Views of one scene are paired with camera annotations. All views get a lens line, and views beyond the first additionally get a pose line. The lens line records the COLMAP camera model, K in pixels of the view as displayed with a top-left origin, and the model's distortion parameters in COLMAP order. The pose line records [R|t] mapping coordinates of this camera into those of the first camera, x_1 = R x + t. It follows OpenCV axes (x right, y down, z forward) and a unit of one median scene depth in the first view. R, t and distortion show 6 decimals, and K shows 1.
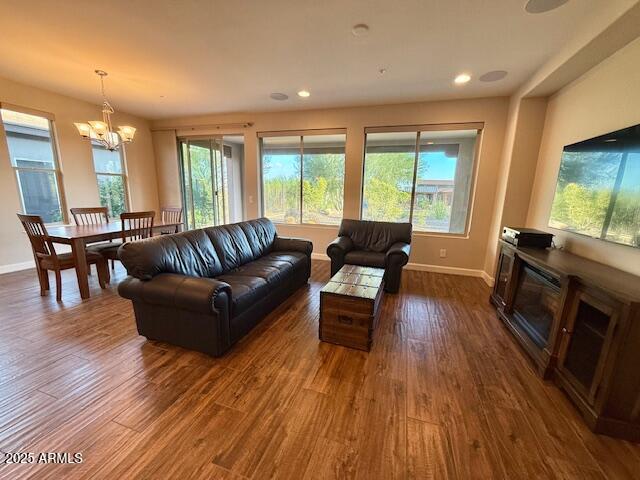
lens RADIAL K [[257.6, 0, 320.0], [0, 257.6, 240.0], [0, 0, 1]] dist [-0.003877, -0.000486]
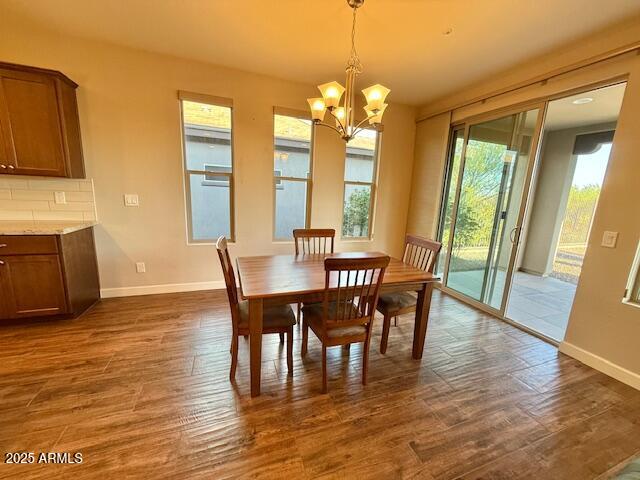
lens RADIAL K [[257.6, 0, 320.0], [0, 257.6, 240.0], [0, 0, 1]] dist [-0.003877, -0.000486]
pose [[0.621016, 0.148485, -0.769604, -0.235430], [-0.175629, 0.983286, 0.047992, -0.094324], [0.763867, 0.105361, 0.636715, 0.391486]]
